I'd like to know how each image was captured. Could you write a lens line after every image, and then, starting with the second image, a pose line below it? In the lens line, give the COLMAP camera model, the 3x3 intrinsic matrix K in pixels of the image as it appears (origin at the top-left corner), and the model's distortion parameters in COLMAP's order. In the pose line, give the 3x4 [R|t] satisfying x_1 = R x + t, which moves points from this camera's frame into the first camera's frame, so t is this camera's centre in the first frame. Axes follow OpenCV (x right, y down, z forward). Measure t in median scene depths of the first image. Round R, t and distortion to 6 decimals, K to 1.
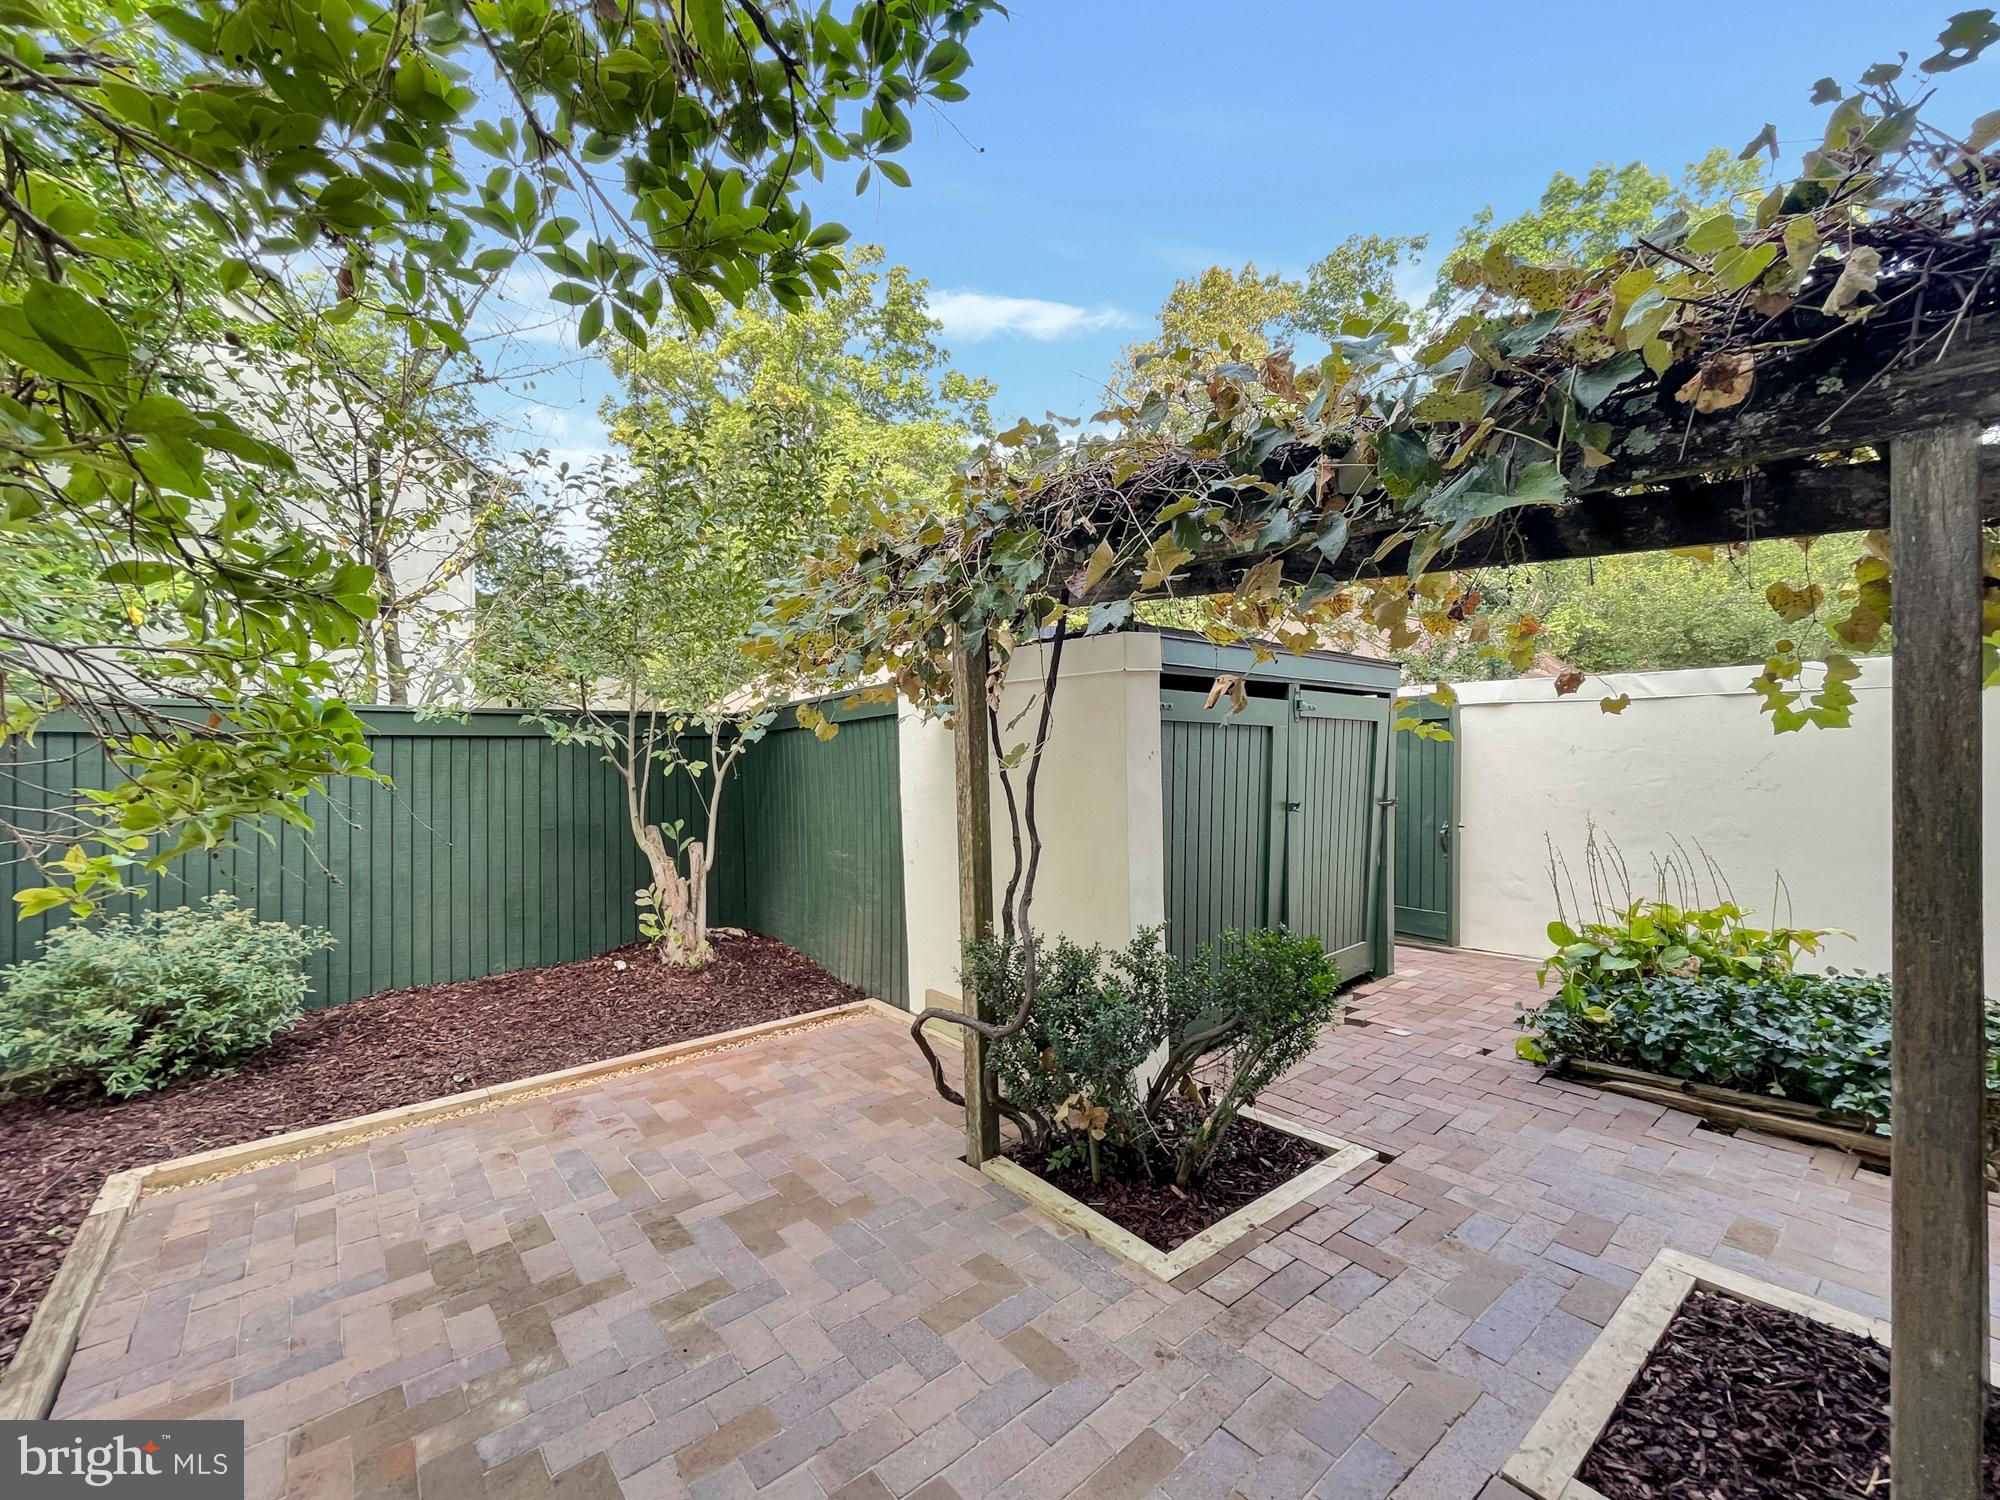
lens RADIAL K [[842.1, 0, 1000.0], [0, 842.1, 750.0], [0, 0, 1]] dist [0.000039, -0.000046]
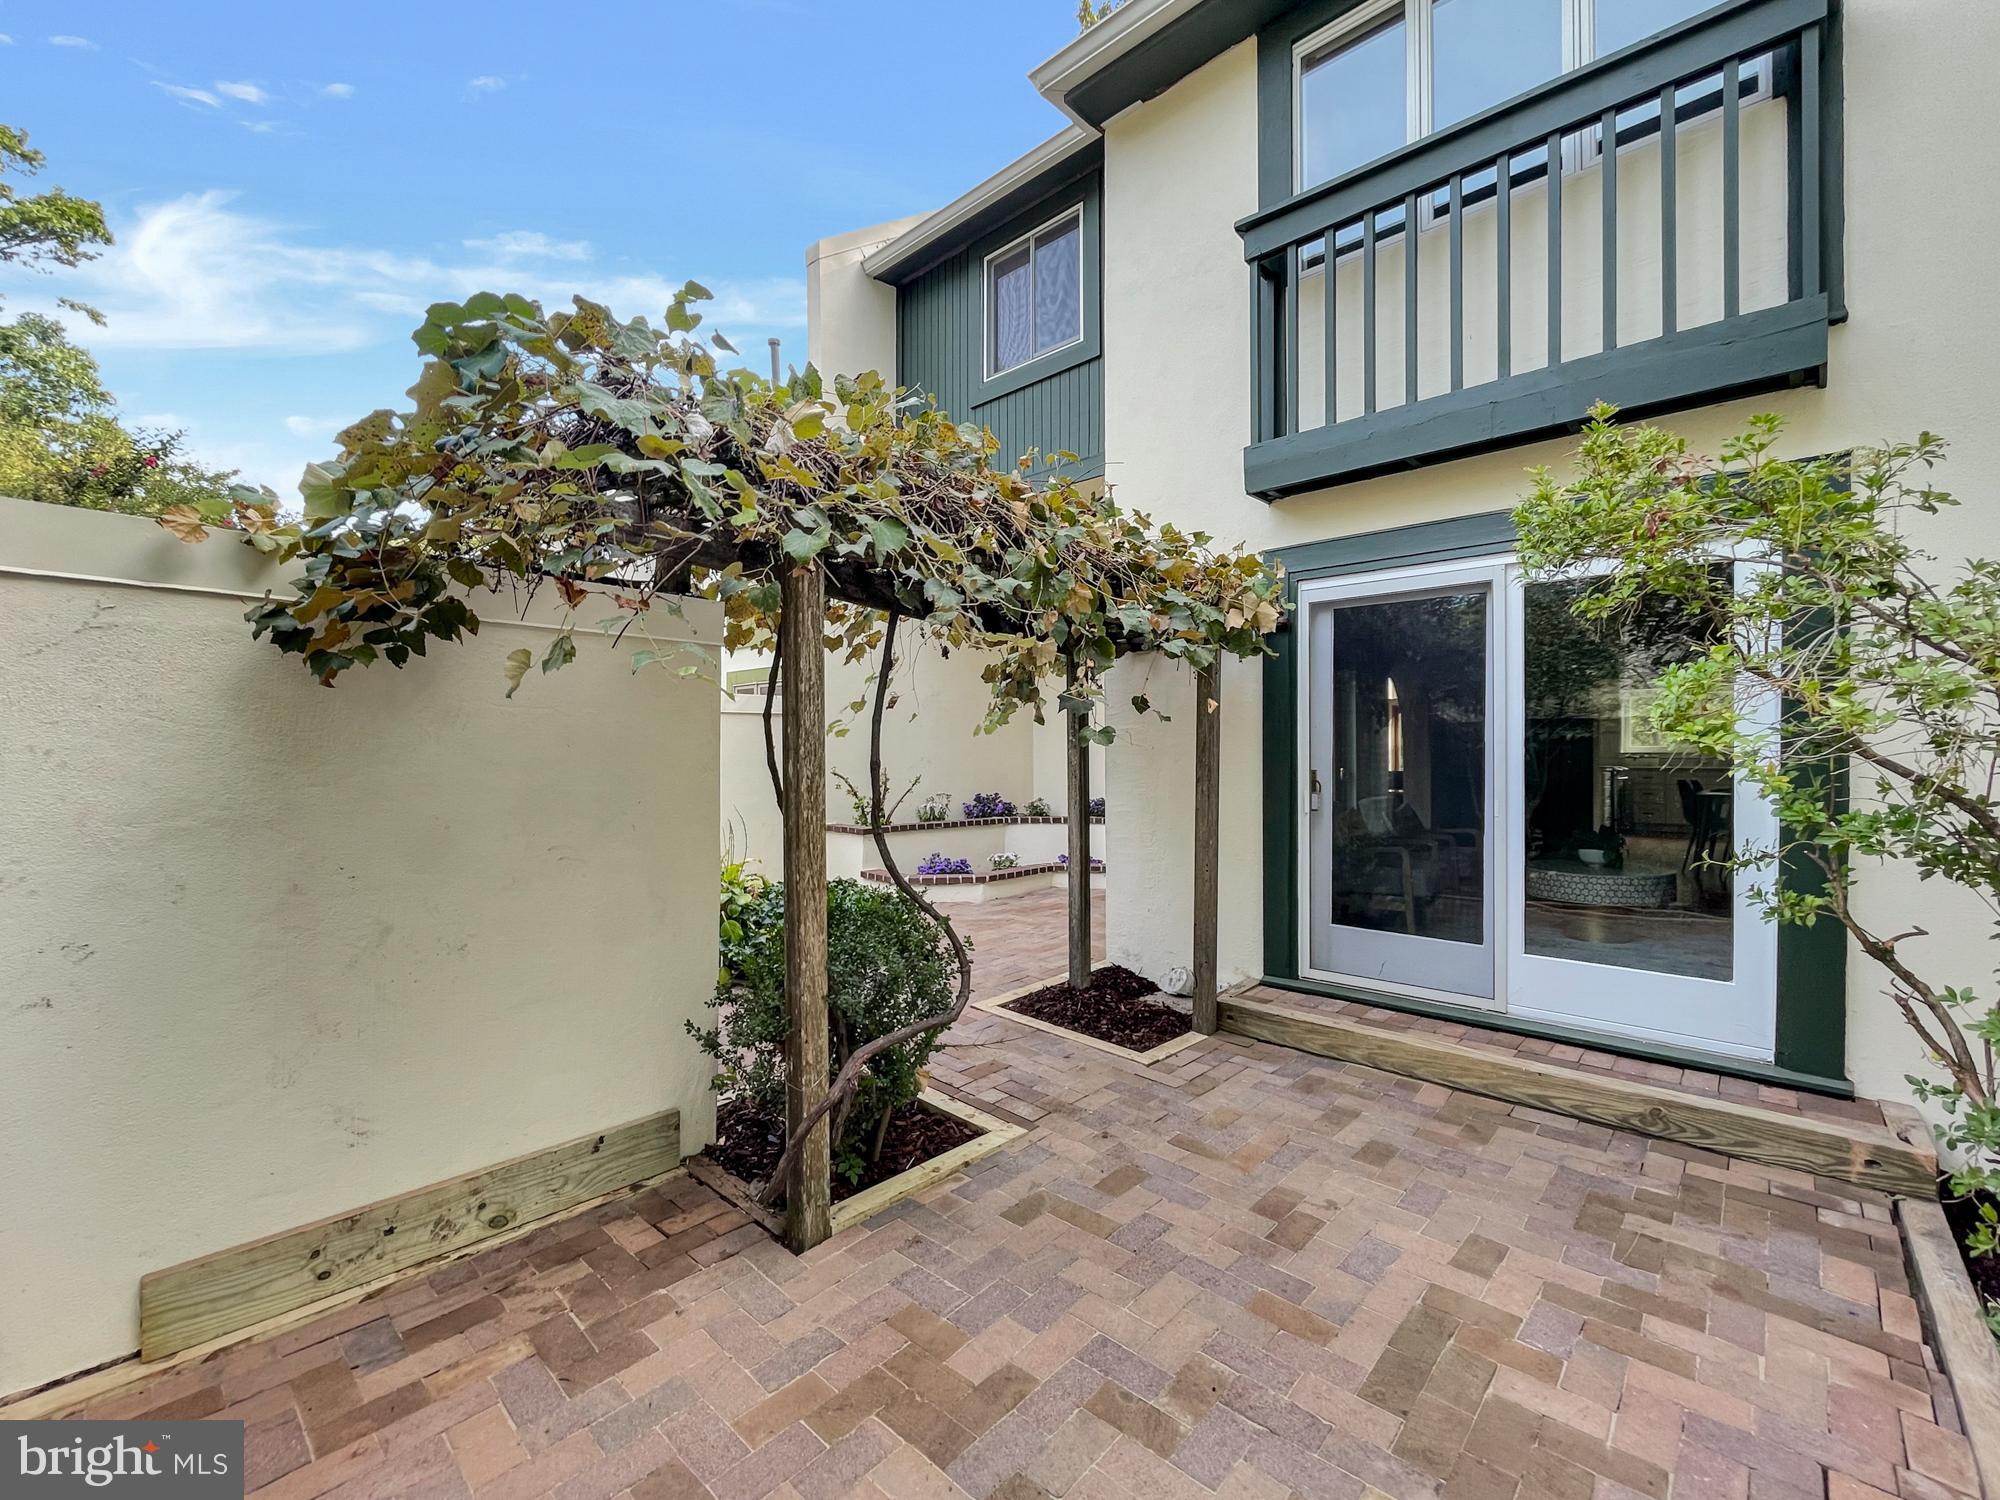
lens RADIAL K [[842.1, 0, 1000.0], [0, 842.1, 750.0], [0, 0, 1]] dist [0.000039, -0.000046]
pose [[-0.135835, 0.010352, 0.990677, -1.117959], [0.007741, 0.999926, -0.009387, 0.040792], [-0.990701, 0.006394, -0.135905, 1.217903]]
